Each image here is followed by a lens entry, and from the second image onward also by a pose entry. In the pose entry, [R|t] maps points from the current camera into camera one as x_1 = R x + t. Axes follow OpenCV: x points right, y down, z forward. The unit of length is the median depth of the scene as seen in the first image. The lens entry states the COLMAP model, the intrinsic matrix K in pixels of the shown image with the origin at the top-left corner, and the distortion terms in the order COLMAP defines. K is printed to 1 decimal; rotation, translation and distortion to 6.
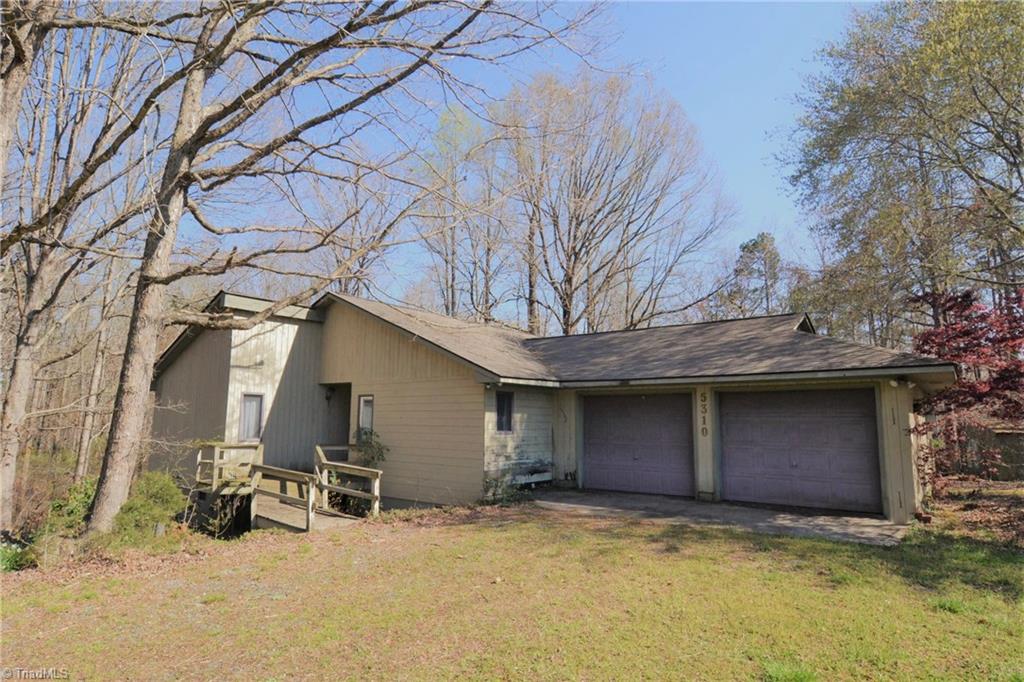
lens RADIAL K [[588.3, 0, 512.0], [0, 588.3, 341.0], [0, 0, 1]] dist [0.004601, -0.000172]
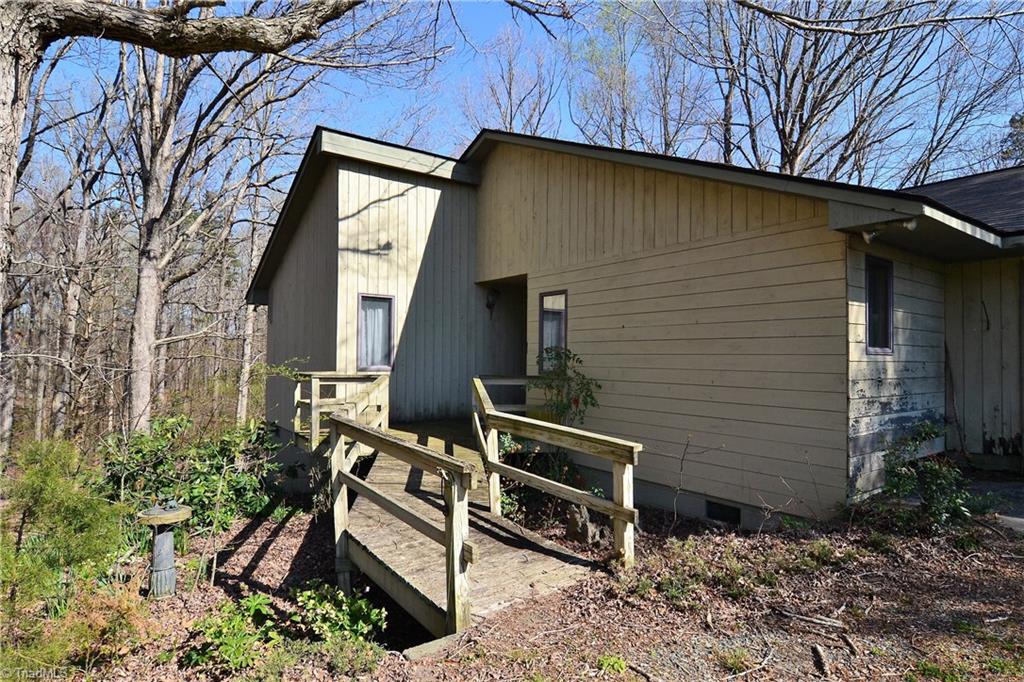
lens RADIAL K [[570.2, 0, 512.0], [0, 570.2, 341.0], [0, 0, 1]] dist [-0.002594, -0.000550]
pose [[0.966414, -0.008300, -0.256855, -0.153883], [0.035375, 0.994260, 0.100970, 0.087648], [0.254543, -0.106665, 0.961161, 0.478630]]
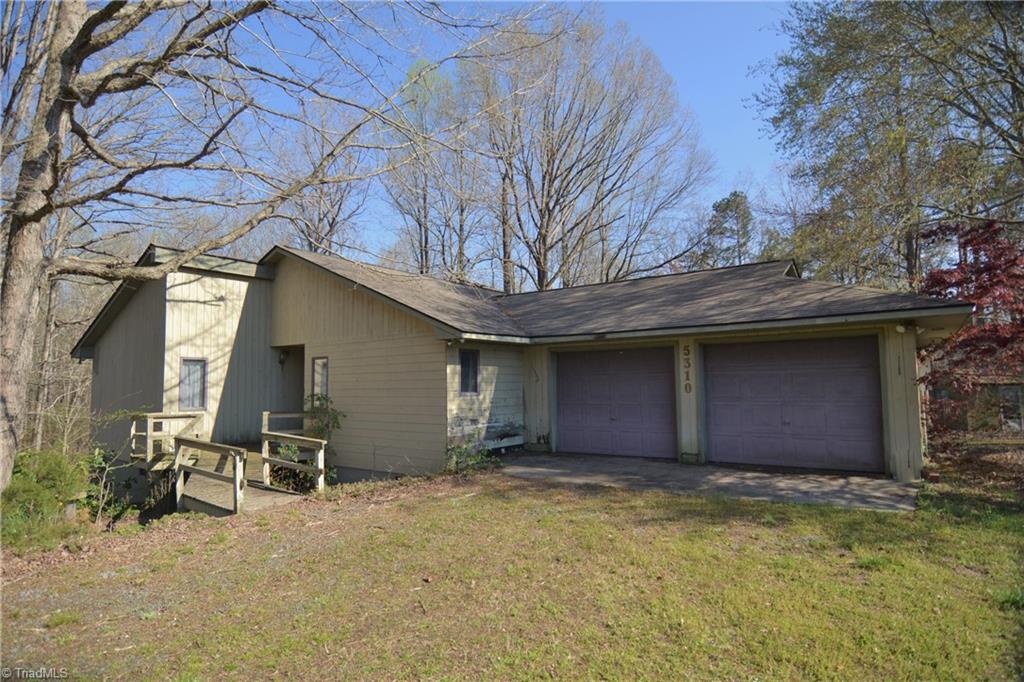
lens RADIAL K [[570.2, 0, 512.0], [0, 570.2, 341.0], [0, 0, 1]] dist [-0.002594, -0.000550]
pose [[0.999173, -0.020366, 0.035195, 0.021300], [0.018203, 0.997990, 0.060707, 0.019504], [-0.036361, -0.060016, 0.997535, 0.114023]]
